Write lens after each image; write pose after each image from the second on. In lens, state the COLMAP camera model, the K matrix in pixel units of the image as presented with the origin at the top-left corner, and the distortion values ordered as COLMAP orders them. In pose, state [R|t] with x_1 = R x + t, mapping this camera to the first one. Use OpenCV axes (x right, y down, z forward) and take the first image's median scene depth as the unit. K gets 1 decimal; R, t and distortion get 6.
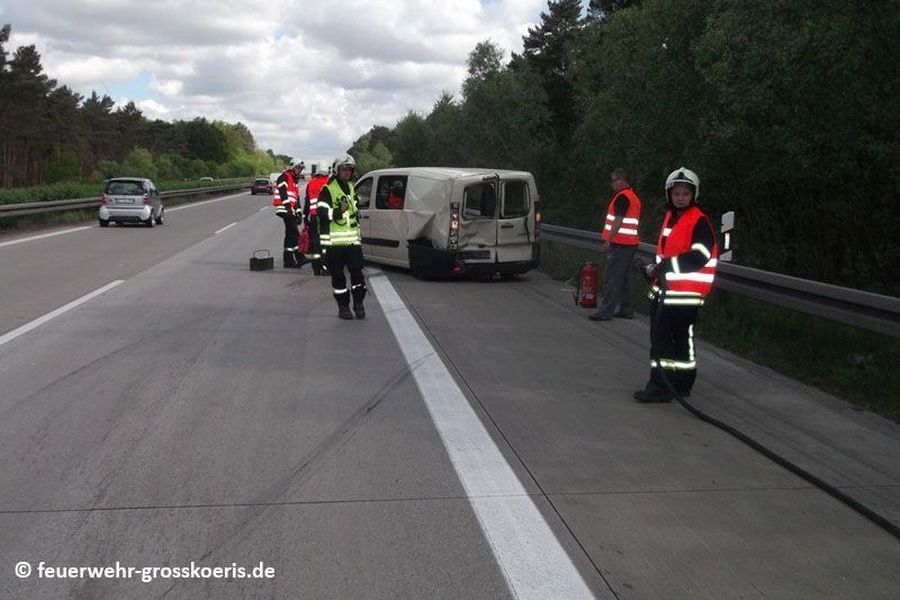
lens RADIAL K [[909.0, 0, 449.4], [0, 909.0, 254.4], [0, 0, 1]] dist [0.011950, 0.001510]
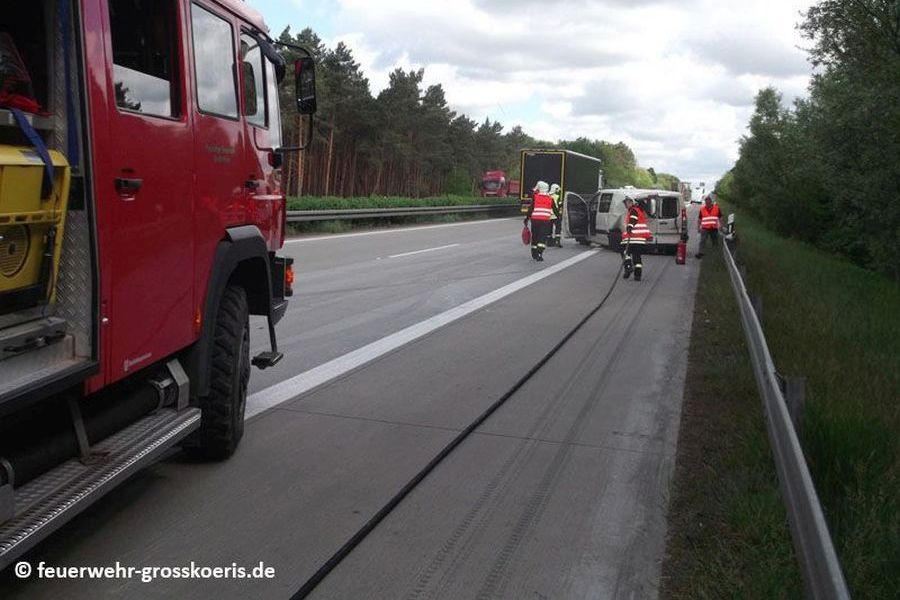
lens RADIAL K [[901.4, 0, 450.0], [0, 901.4, 300.0], [0, 0, 1]] dist [0.001828, -0.007382]
pose [[0.915283, 0.065471, -0.397456, 0.031973], [-0.053155, 0.997705, 0.041939, 0.005424], [0.399290, -0.017259, 0.916662, -0.062932]]
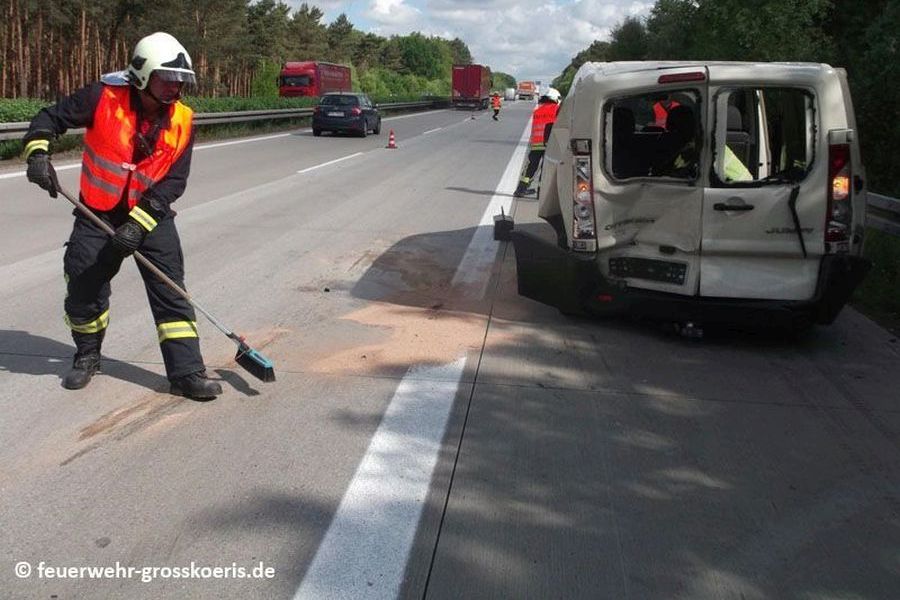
lens RADIAL K [[901.4, 0, 450.0], [0, 901.4, 300.0], [0, 0, 1]] dist [0.001828, -0.007382]
pose [[0.972283, 0.064777, -0.224654, 0.002774], [-0.033342, 0.989448, 0.140998, -0.003478], [0.231417, -0.129599, 0.964184, 0.048816]]
